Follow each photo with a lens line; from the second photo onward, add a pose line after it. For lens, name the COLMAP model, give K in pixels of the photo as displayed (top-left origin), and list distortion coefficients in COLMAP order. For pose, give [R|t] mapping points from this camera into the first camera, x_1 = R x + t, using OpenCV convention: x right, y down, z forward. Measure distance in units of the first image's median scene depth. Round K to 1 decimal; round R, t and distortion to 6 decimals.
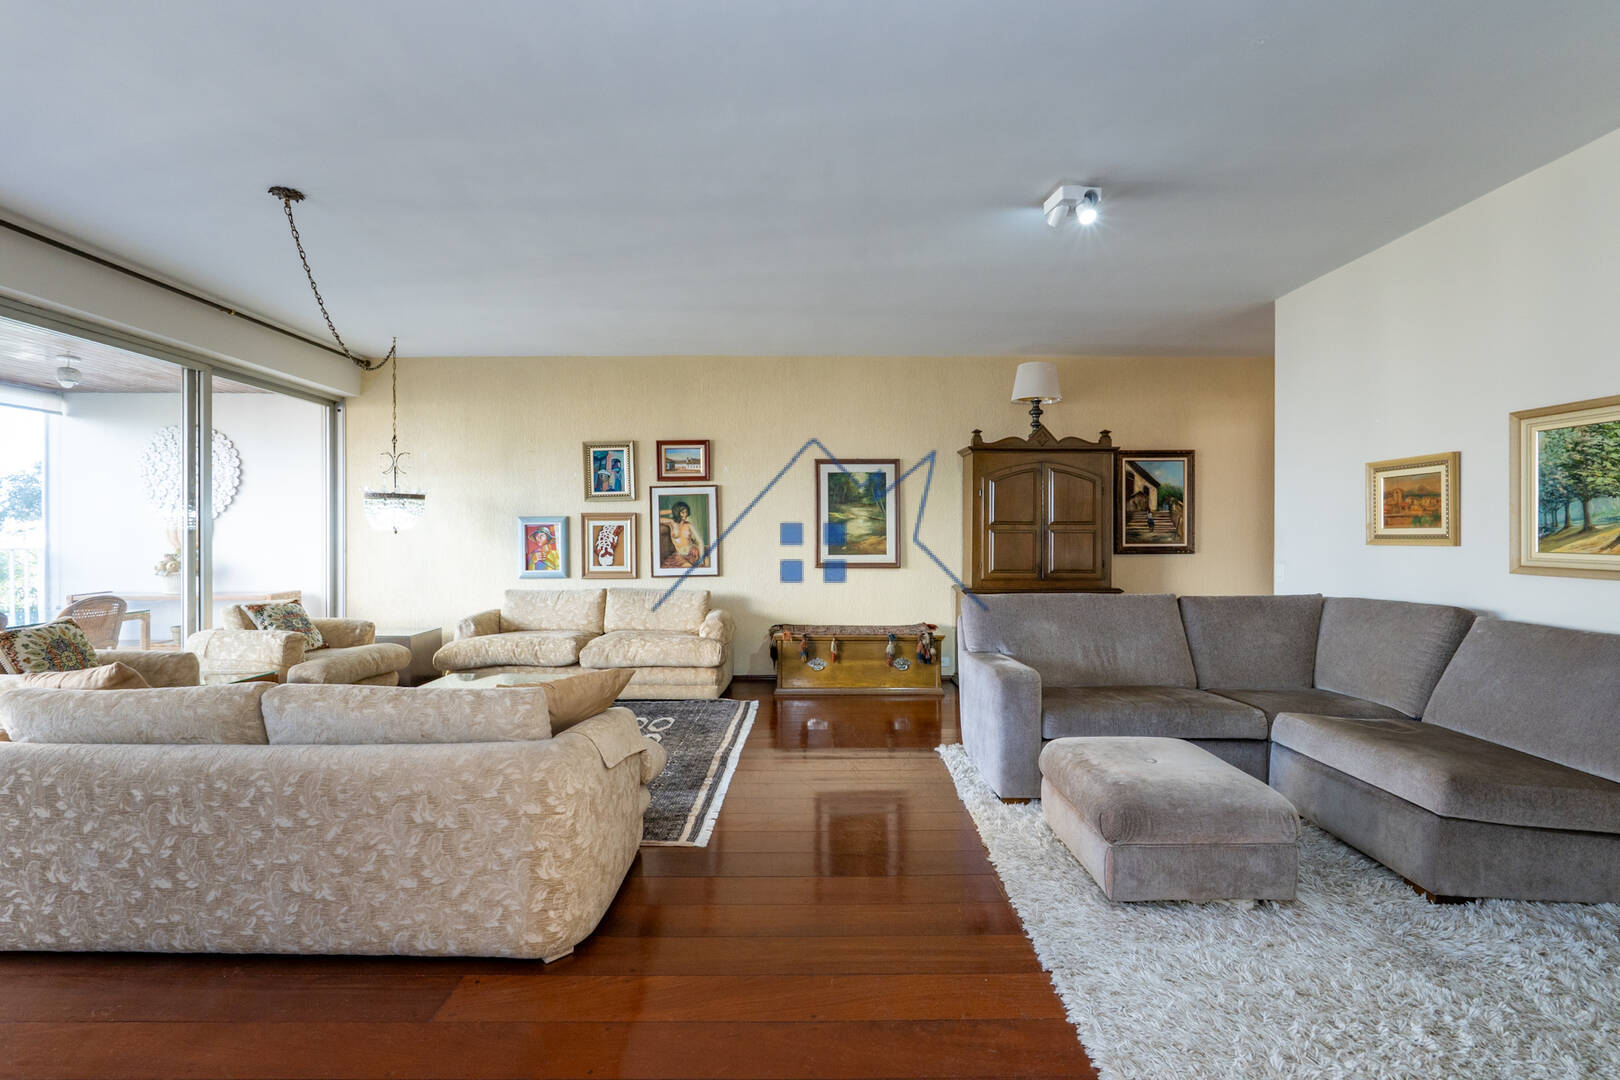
lens RADIAL K [[750.6, 0, 807.9], [0, 750.6, 536.5], [0, 0, 1]] dist [0.002027, 0.000661]
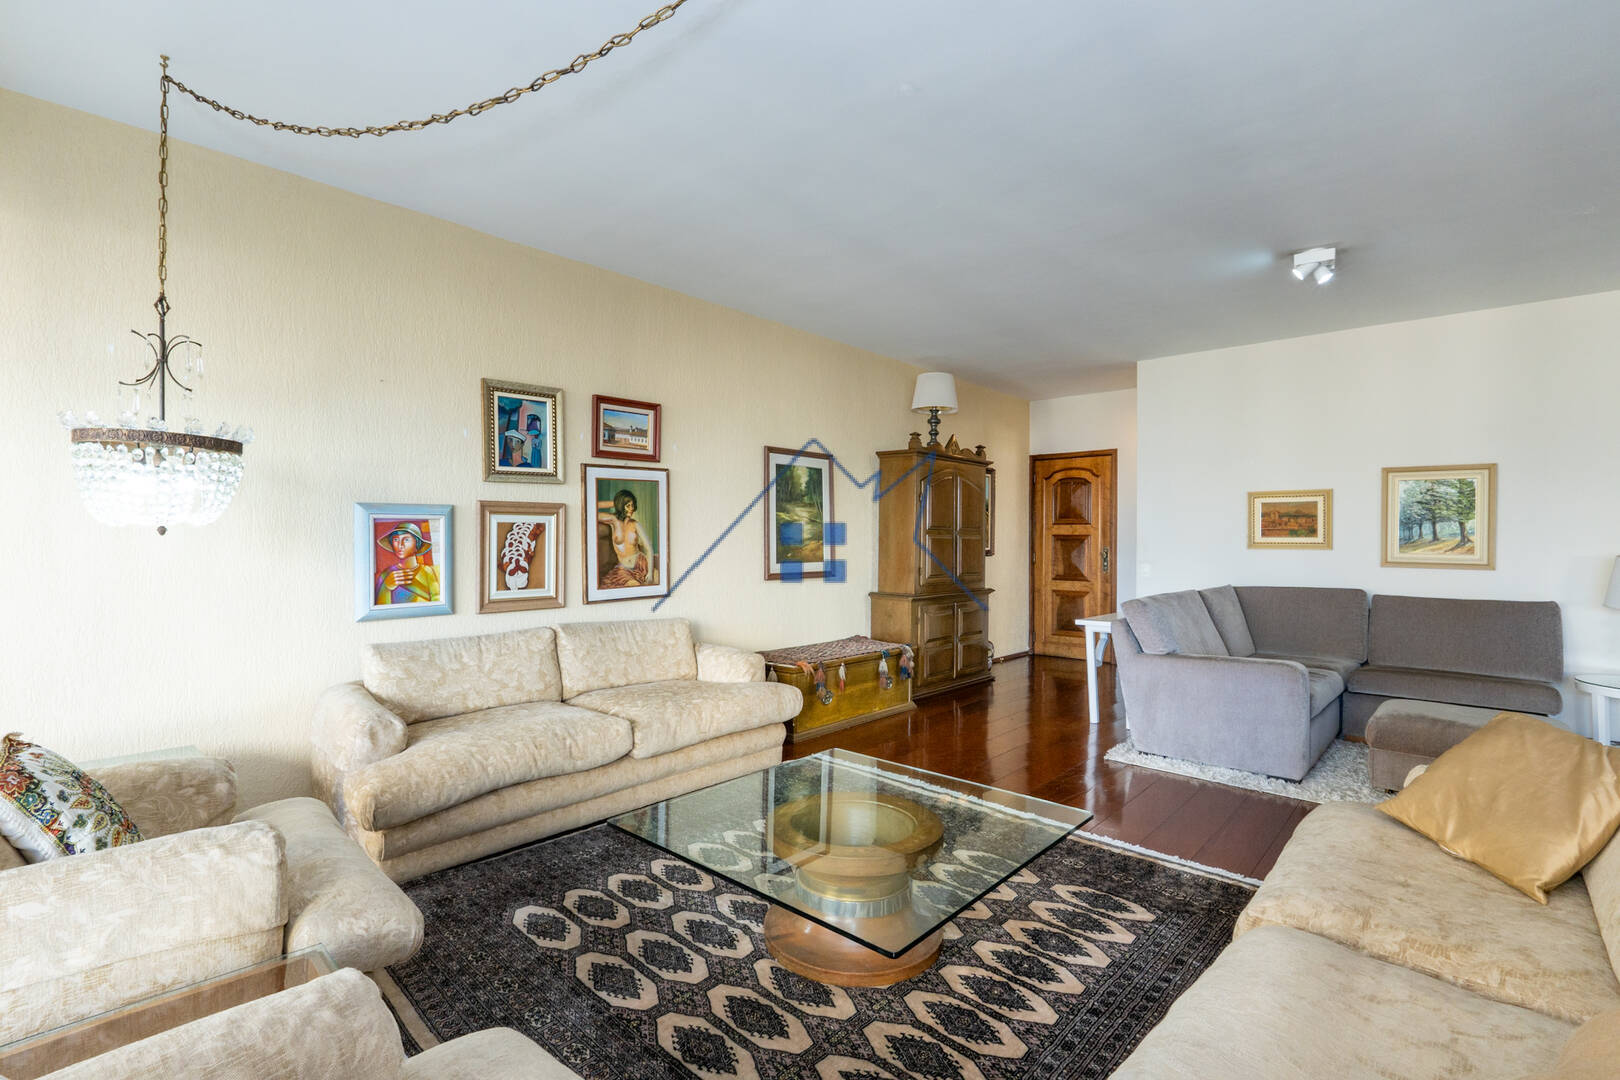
lens RADIAL K [[750.6, 0, 807.9], [0, 750.6, 536.5], [0, 0, 1]] dist [0.002027, 0.000661]
pose [[0.672696, 0.005327, 0.739900, -0.559737], [-0.004525, 0.999985, -0.003086, -0.002798], [-0.739905, -0.001272, 0.672710, 0.420970]]
